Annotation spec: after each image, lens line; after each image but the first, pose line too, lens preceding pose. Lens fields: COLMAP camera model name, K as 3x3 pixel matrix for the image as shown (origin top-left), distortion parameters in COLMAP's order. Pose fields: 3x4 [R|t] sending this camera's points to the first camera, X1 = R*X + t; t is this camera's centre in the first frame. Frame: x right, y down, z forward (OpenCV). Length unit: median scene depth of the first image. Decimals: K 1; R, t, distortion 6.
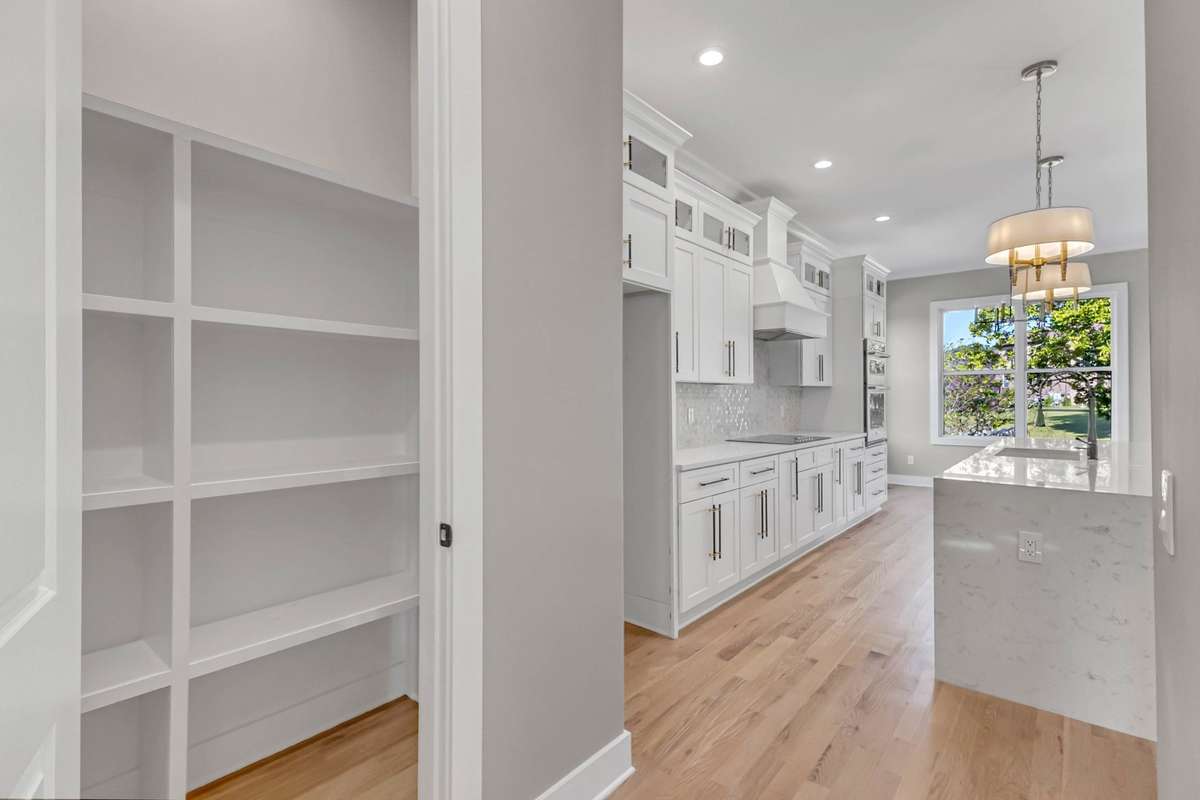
lens RADIAL K [[556.5, 0, 601.4], [0, 556.5, 395.4], [0, 0, 1]] dist [0.016045, 0.000079]
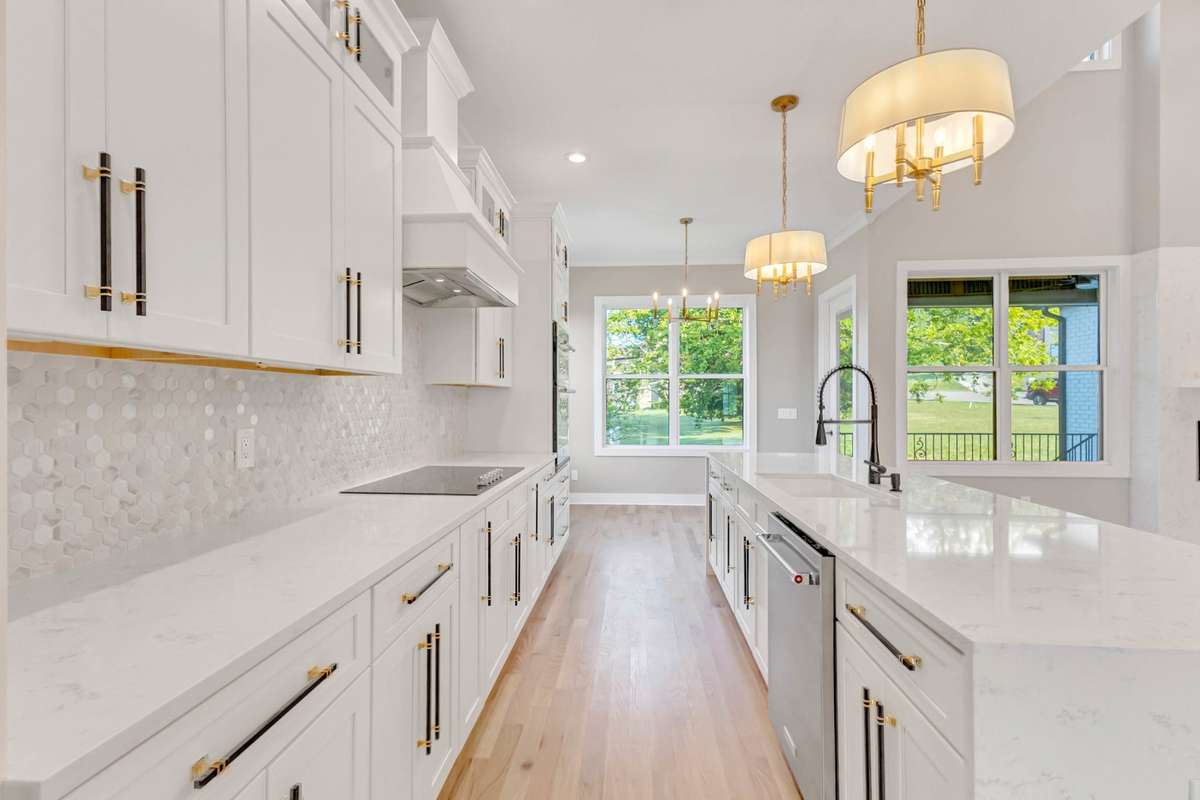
lens RADIAL K [[556.5, 0, 601.6], [0, 556.5, 398.8], [0, 0, 1]] dist [0.016045, 0.000079]
pose [[0.802767, 0.005973, 0.596263, 0.116648], [-0.003563, 0.999980, -0.005219, 0.001679], [-0.596282, 0.002065, 0.802773, 0.481168]]
